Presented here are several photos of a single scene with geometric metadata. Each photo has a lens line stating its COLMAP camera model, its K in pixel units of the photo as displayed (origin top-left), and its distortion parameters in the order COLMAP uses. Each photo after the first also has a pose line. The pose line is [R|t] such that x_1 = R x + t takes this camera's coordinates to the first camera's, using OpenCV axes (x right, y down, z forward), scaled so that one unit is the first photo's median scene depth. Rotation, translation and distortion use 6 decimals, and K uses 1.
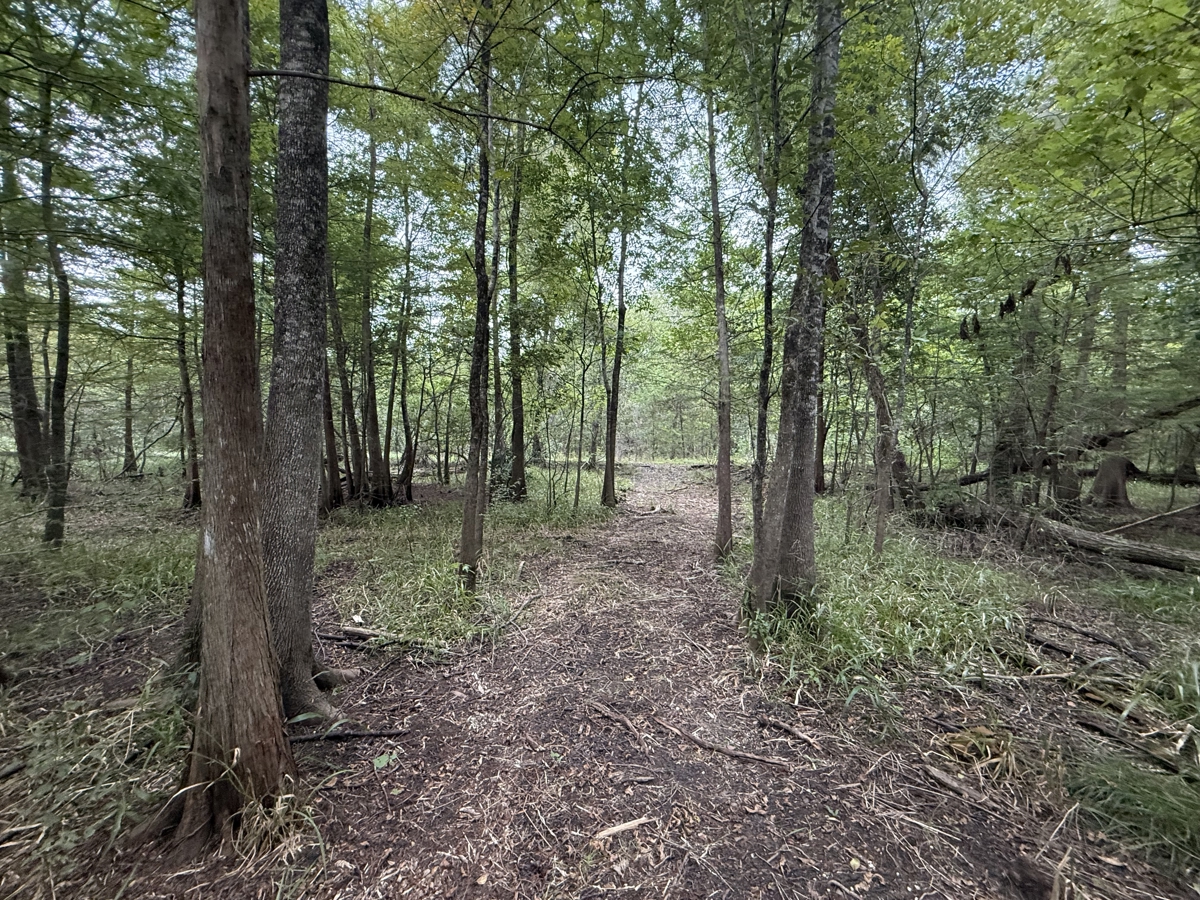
lens RADIAL K [[476.5, 0, 600.0], [0, 476.5, 450.0], [0, 0, 1]] dist [-0.000021, 0.000346]
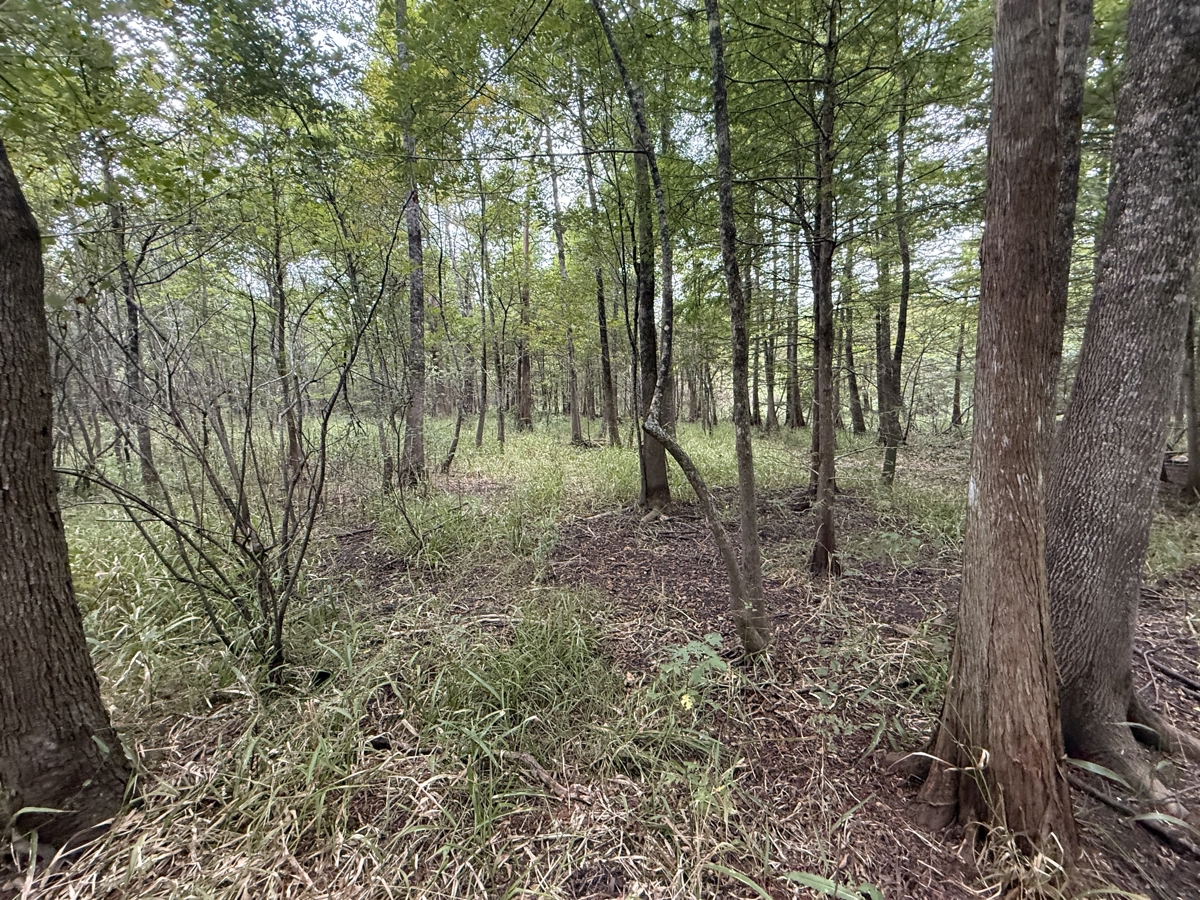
lens RADIAL K [[476.5, 0, 600.0], [0, 476.5, 450.0], [0, 0, 1]] dist [-0.000021, 0.000346]
pose [[0.142265, 0.082685, -0.986369, -0.081818], [-0.003053, 0.996537, 0.083097, 0.044927], [0.989824, -0.008810, 0.142024, 0.192939]]
